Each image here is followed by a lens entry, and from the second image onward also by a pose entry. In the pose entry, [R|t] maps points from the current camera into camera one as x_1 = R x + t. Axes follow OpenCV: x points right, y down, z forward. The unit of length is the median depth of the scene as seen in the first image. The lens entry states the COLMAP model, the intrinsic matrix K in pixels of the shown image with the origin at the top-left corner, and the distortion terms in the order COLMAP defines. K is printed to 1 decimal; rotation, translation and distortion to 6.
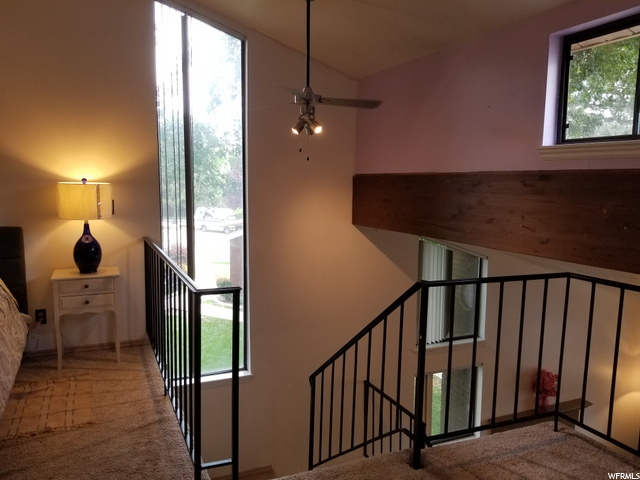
lens RADIAL K [[495.9, 0, 320.0], [0, 495.9, 240.0], [0, 0, 1]] dist [0.088433, -0.159783]
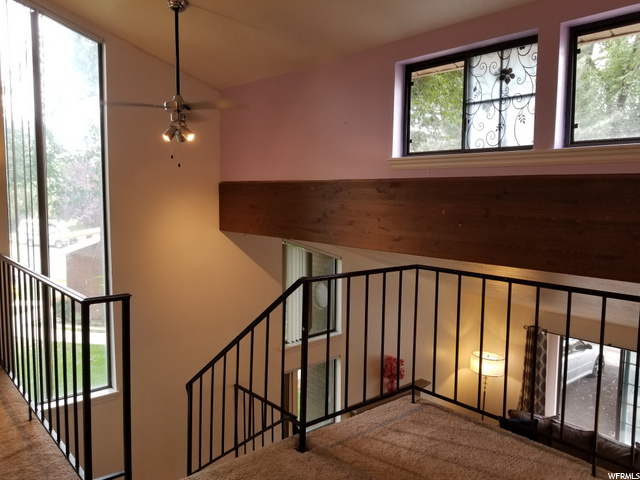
lens RADIAL K [[505.2, 0, 304.3], [0, 505.2, 238.0], [0, 0, 1]] dist [0.102283, -0.174301]
pose [[0.952304, -0.030077, 0.303666, -0.104532], [0.038306, 0.999042, -0.021177, 0.015054], [-0.302738, 0.031799, 0.952543, -0.054356]]
